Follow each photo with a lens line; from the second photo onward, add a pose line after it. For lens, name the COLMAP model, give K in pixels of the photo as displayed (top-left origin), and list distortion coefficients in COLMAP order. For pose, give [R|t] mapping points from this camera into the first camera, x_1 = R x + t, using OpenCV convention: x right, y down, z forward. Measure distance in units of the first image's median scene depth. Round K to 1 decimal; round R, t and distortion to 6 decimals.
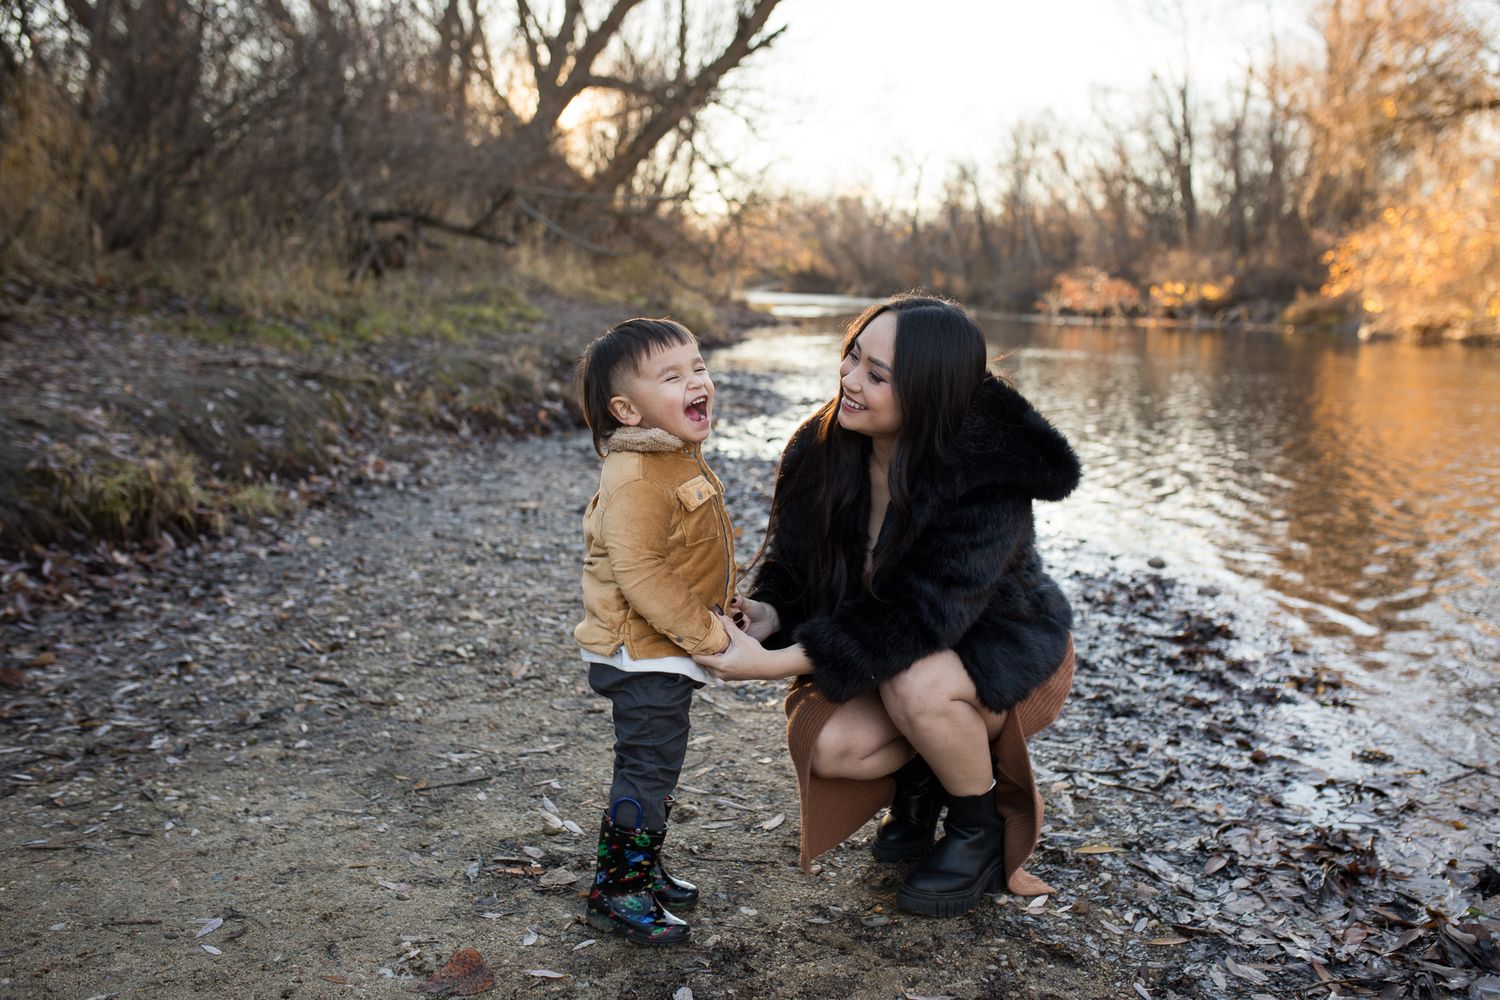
lens RADIAL K [[1456.9, 0, 752.0], [0, 1456.9, 501.7], [0, 0, 1]] dist [-0.021113, 0.000000]
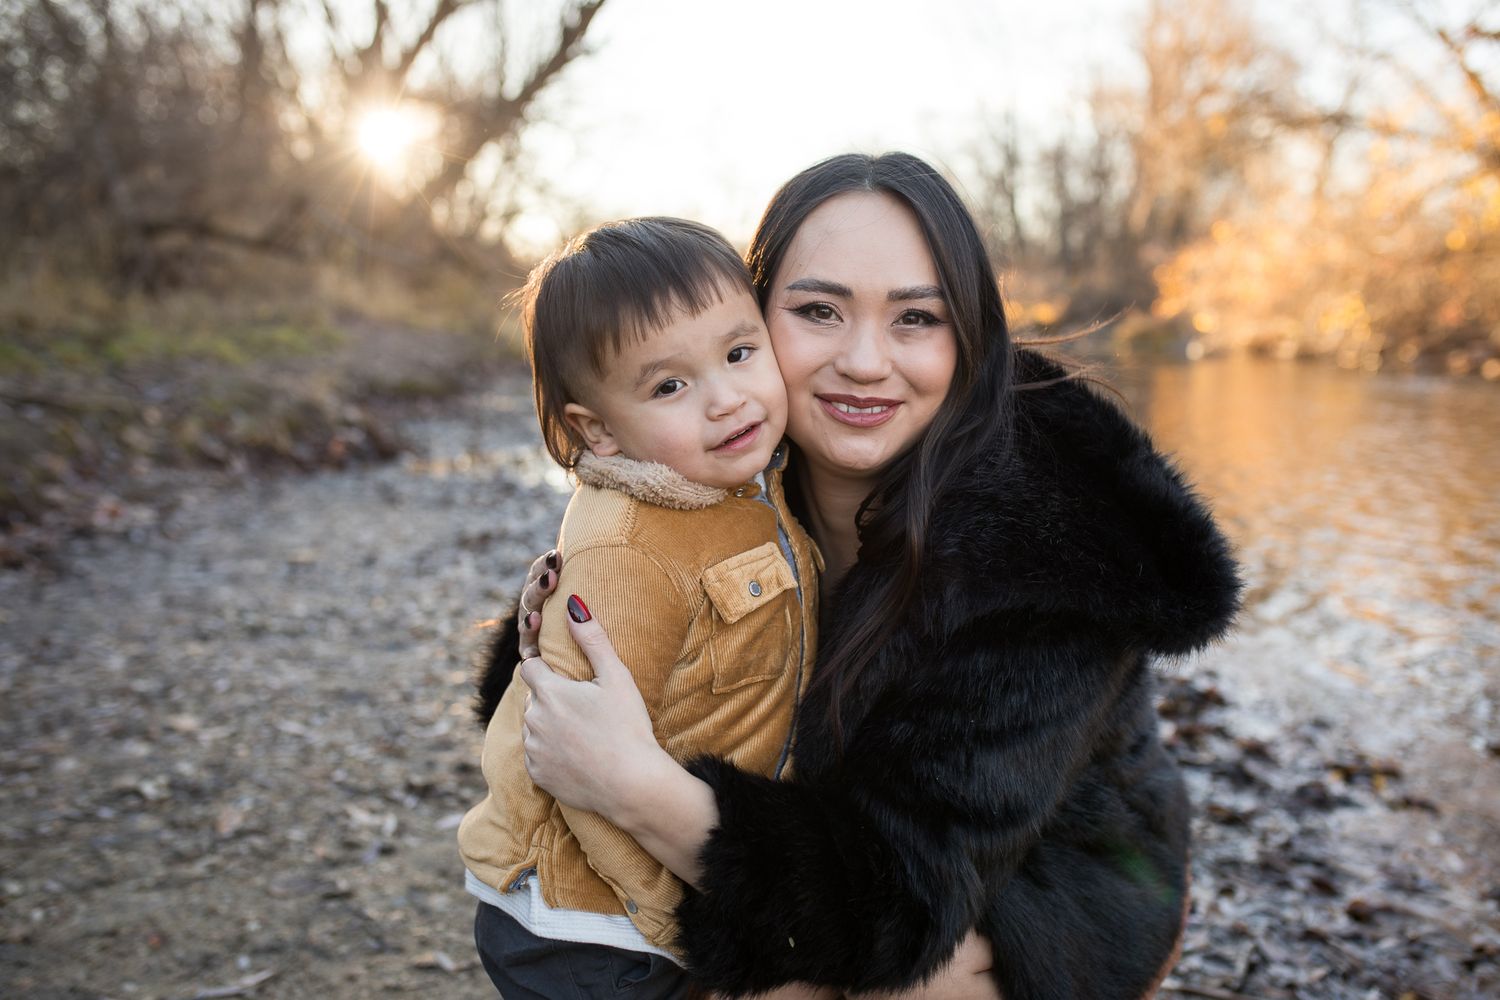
lens RADIAL K [[1456.9, 0, 750.3], [0, 1456.9, 498.3], [0, 0, 1]] dist [-0.021113, 0.000000]
pose [[0.993485, -0.028353, 0.110376, 0.001914], [0.031016, 0.999266, -0.022488, -0.003297], [-0.109657, 0.025765, 0.993636, 0.175603]]
